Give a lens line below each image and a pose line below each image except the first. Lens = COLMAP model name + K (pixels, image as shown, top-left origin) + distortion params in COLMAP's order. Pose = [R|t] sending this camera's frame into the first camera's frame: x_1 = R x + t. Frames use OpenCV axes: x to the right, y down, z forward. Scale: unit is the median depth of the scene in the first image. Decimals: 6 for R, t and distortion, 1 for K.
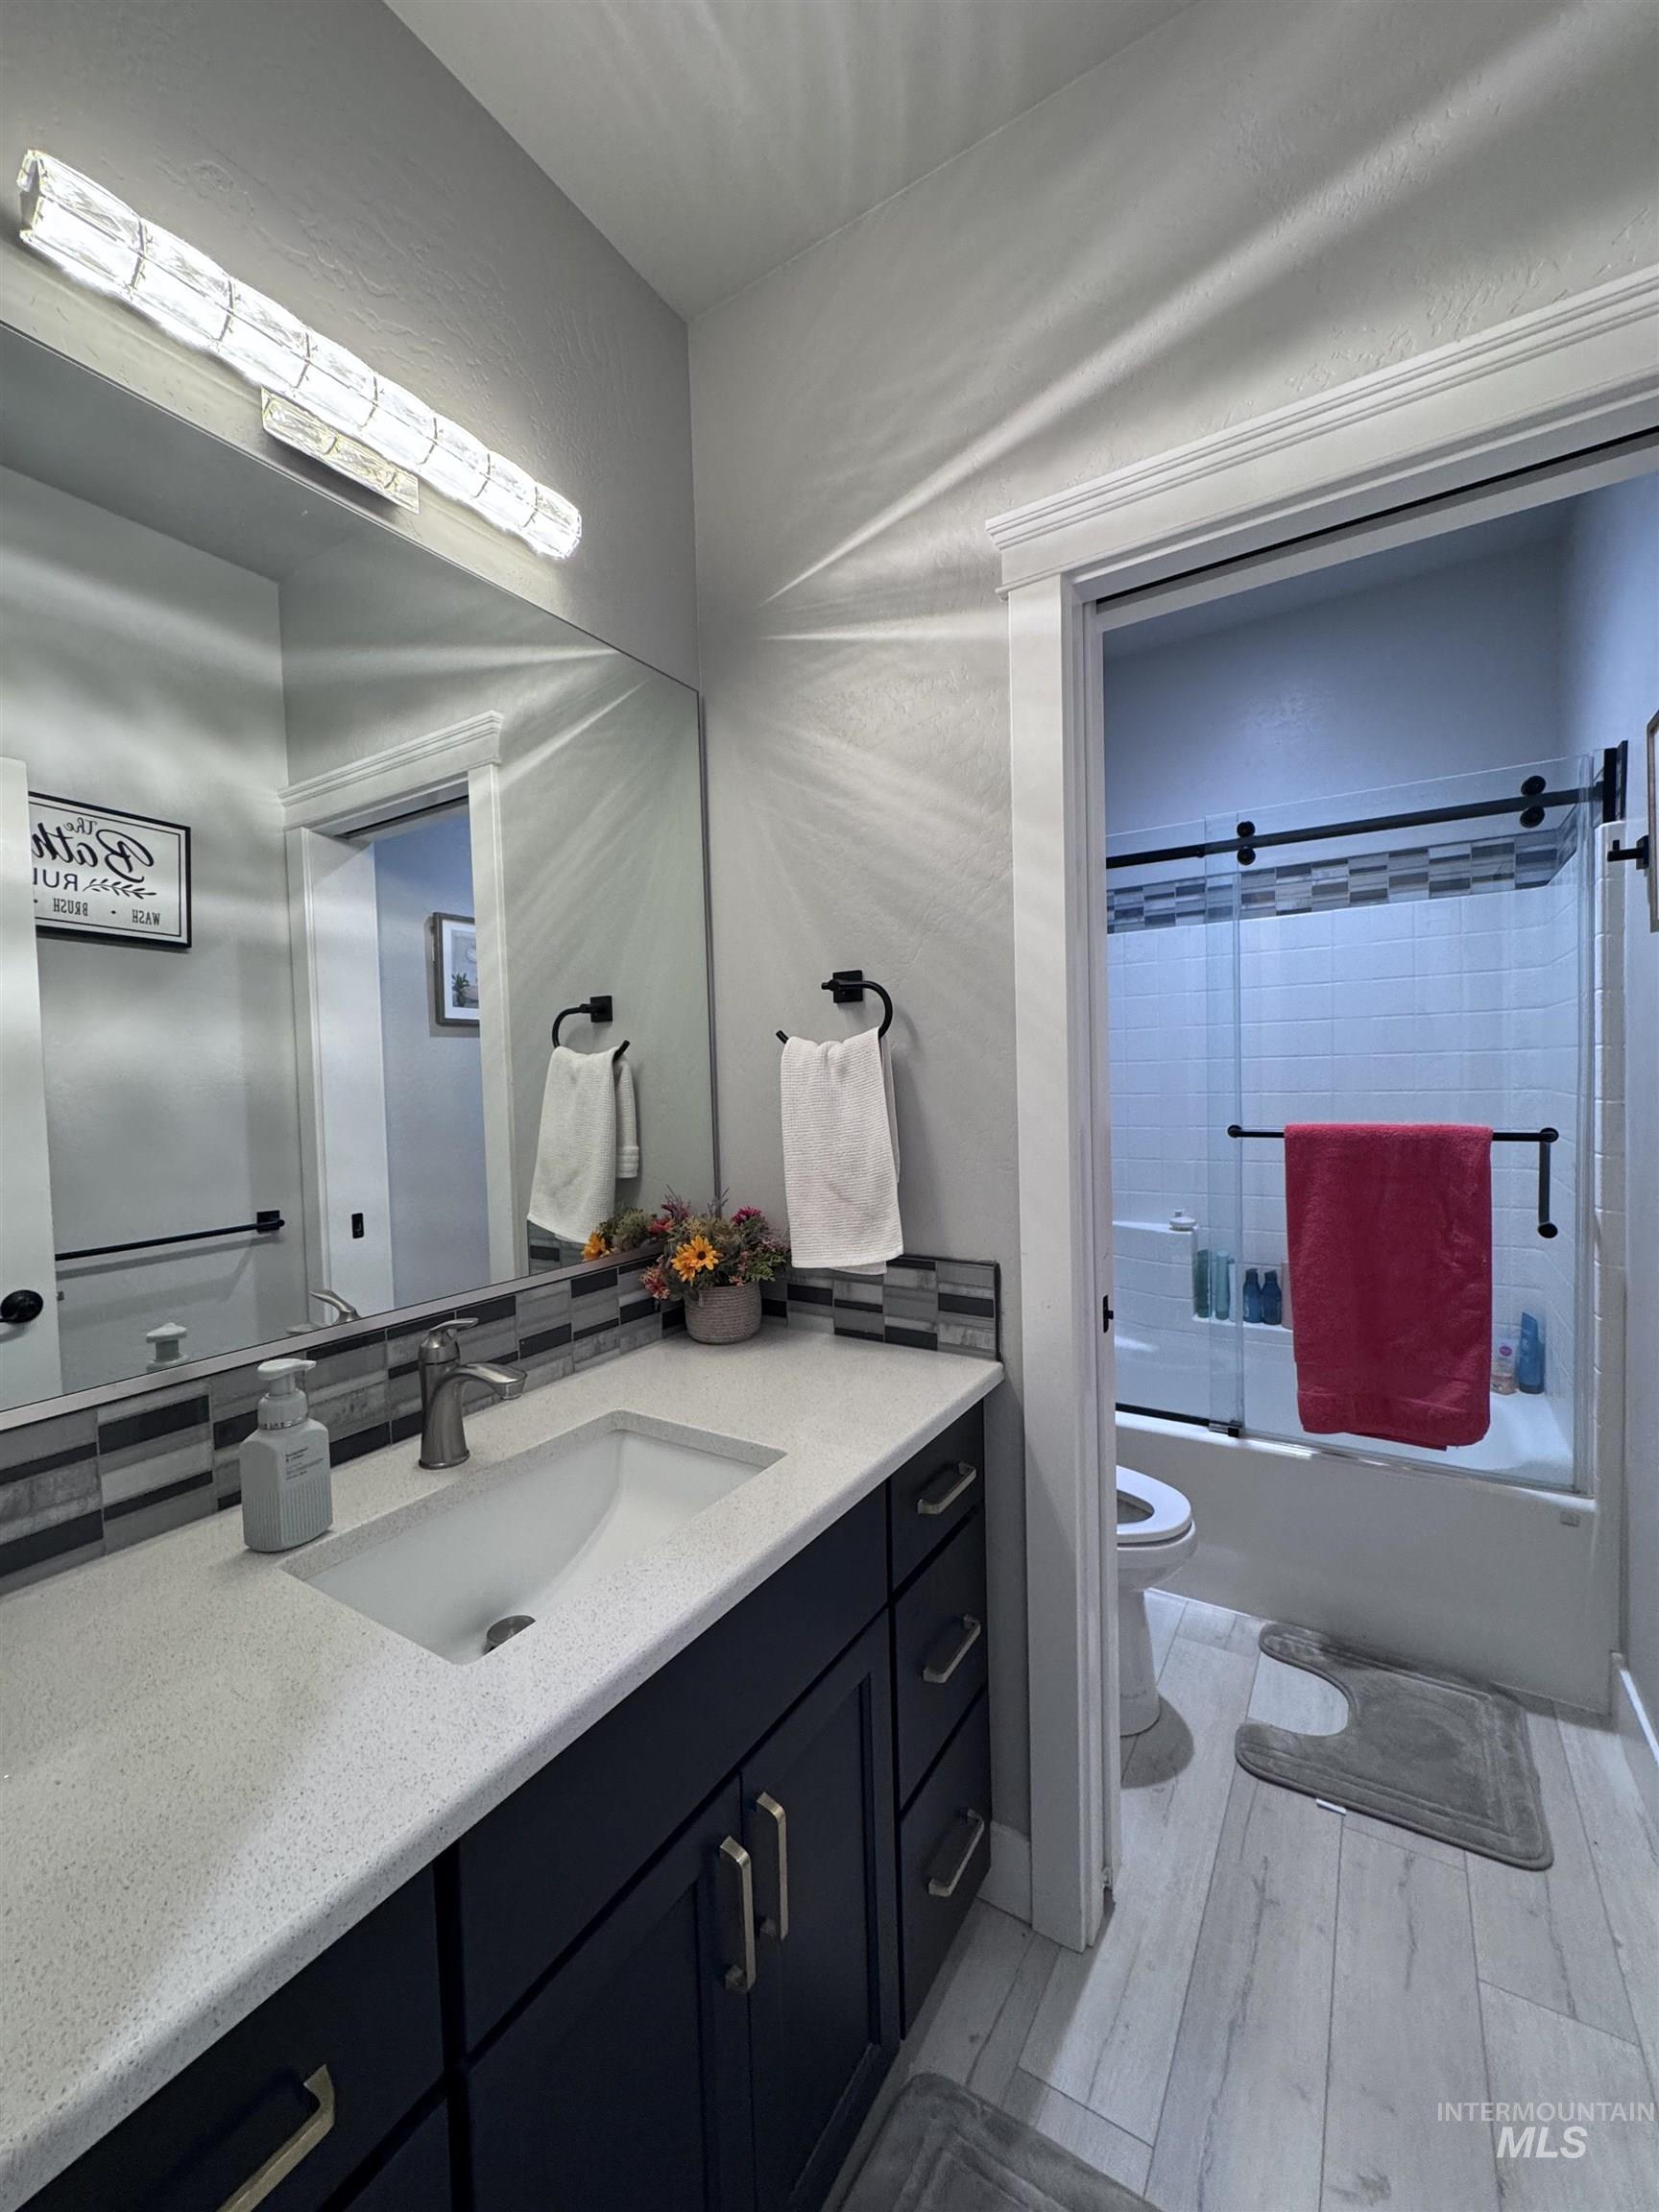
lens RADIAL K [[880.8, 0, 839.8], [0, 880.8, 1114.3], [0, 0, 1]] dist [-0.001133, 0.000112]
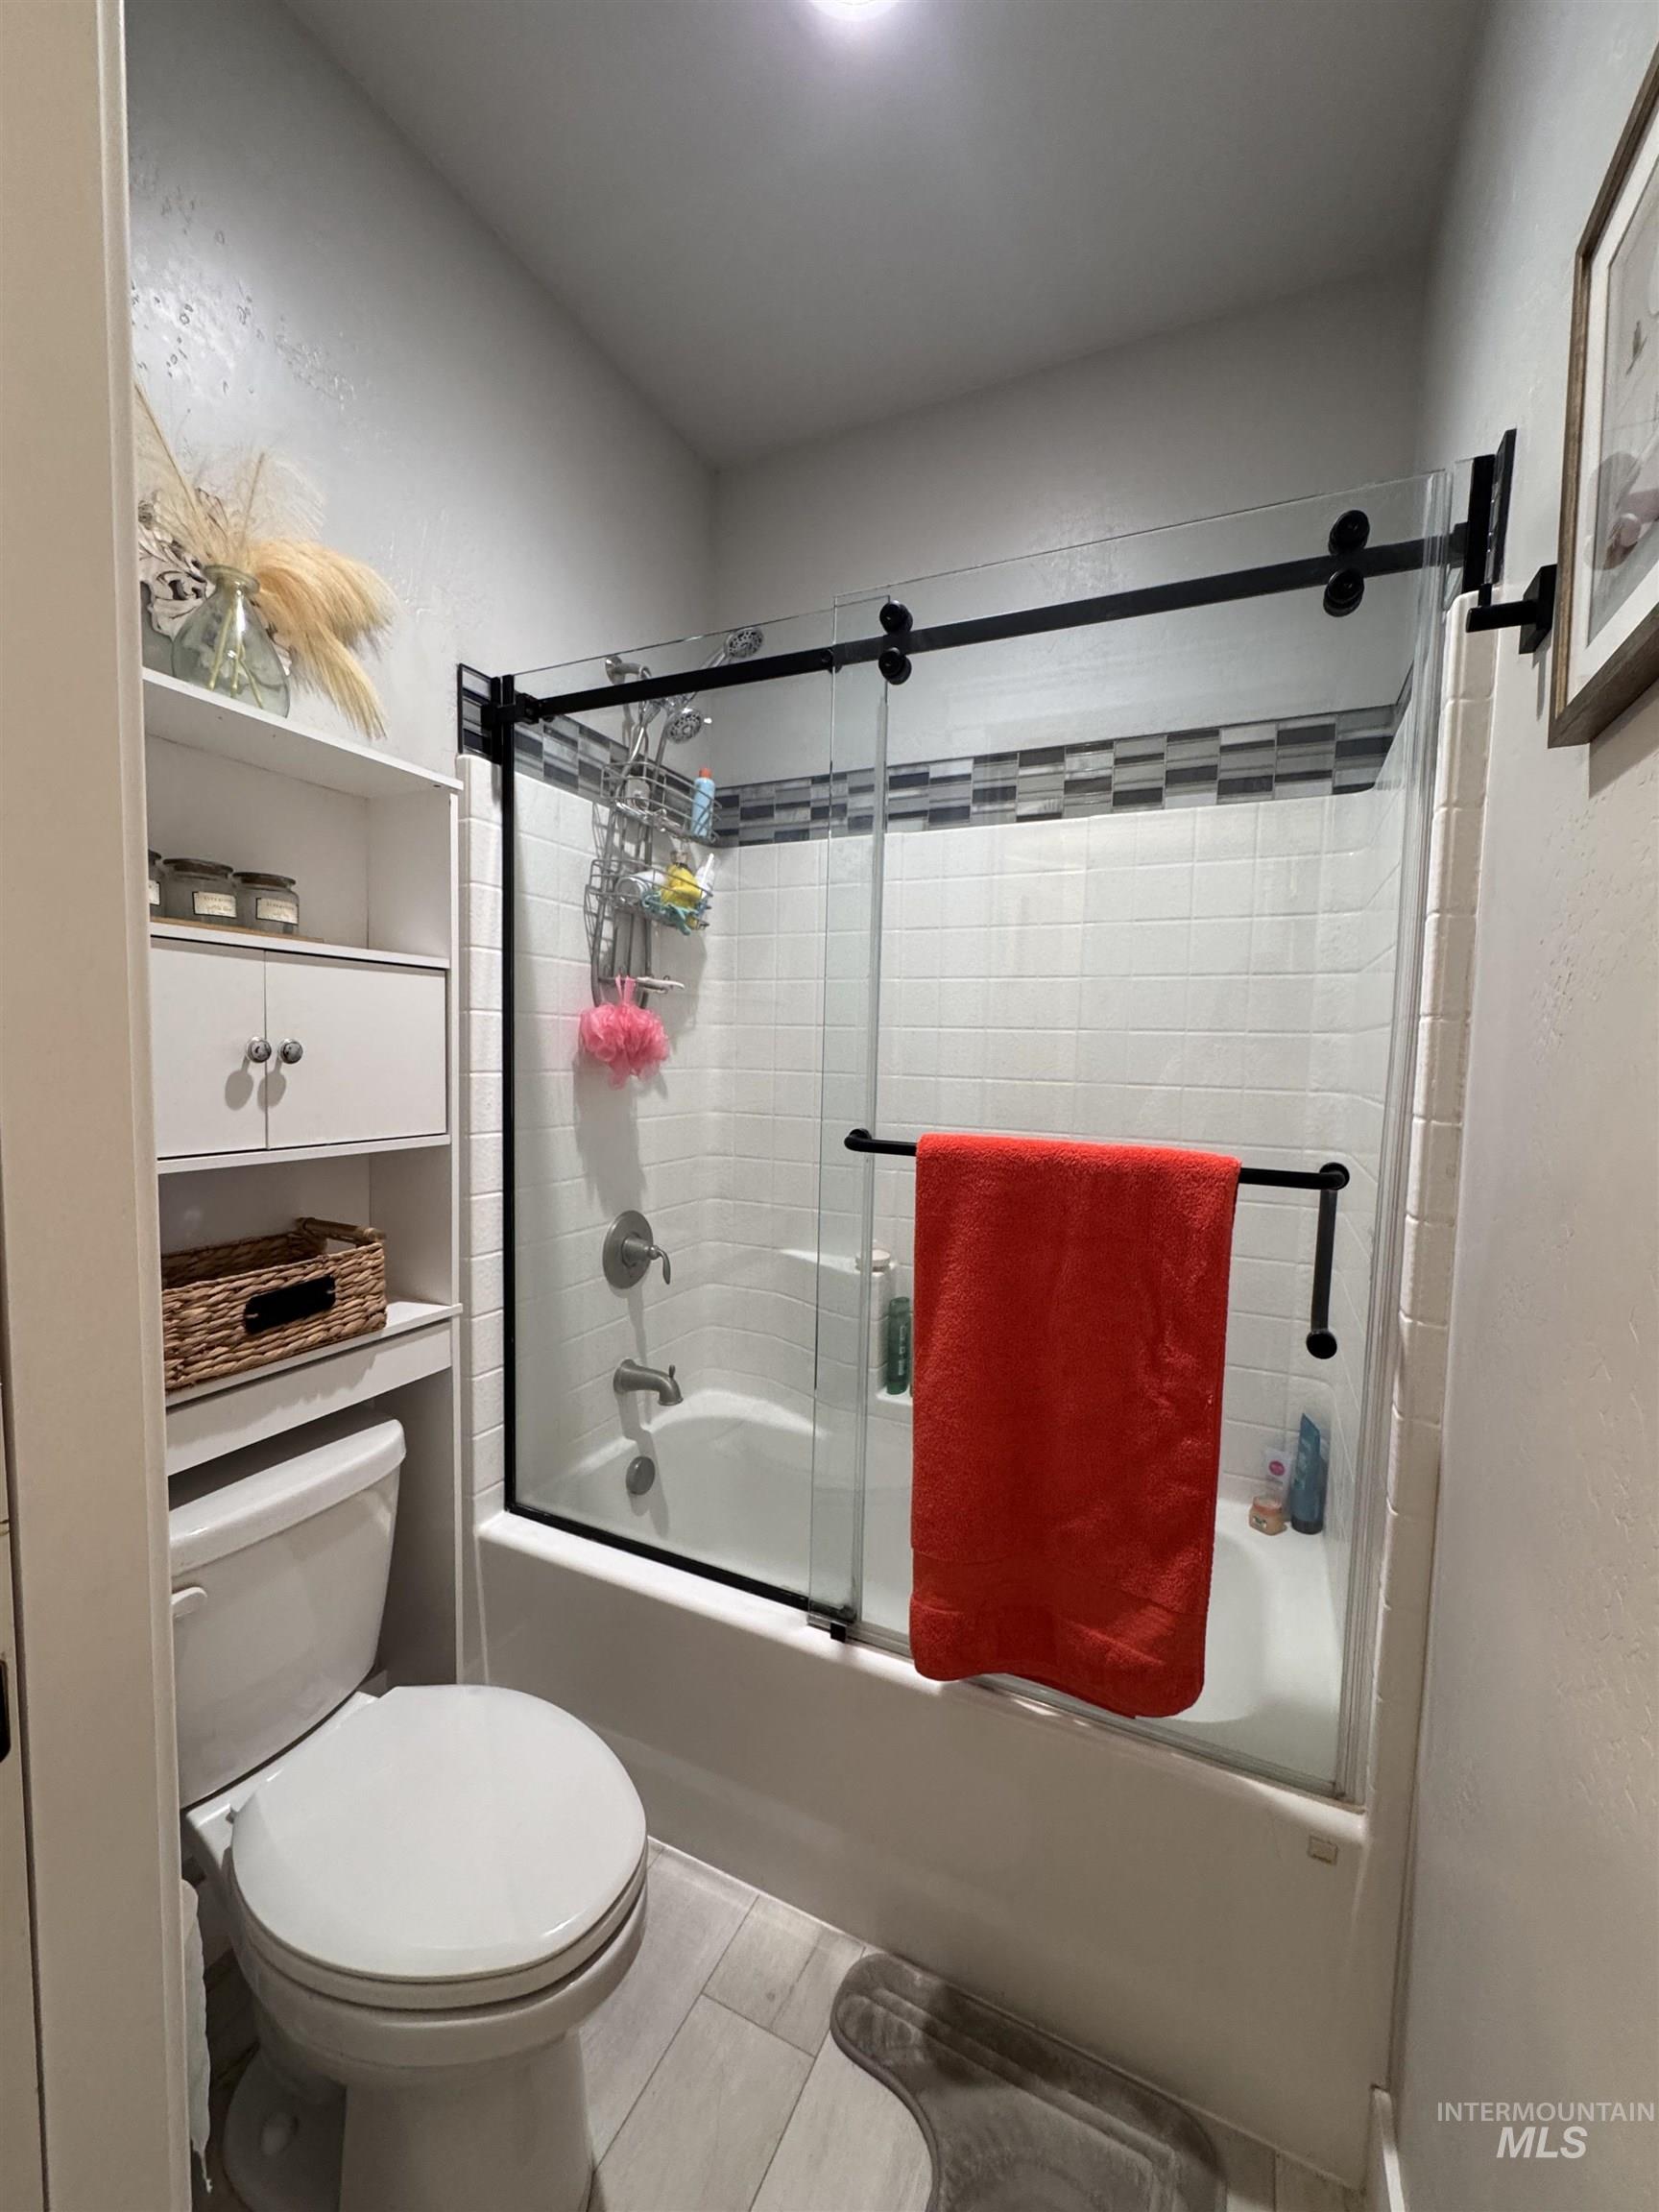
lens RADIAL K [[880.8, 0, 839.8], [0, 880.8, 1114.3], [0, 0, 1]] dist [-0.001133, 0.000112]
pose [[0.991610, 0.044635, 0.121313, 0.415504], [-0.048575, 0.998377, 0.029717, -0.016771], [-0.119790, -0.035361, 0.992169, 0.473611]]
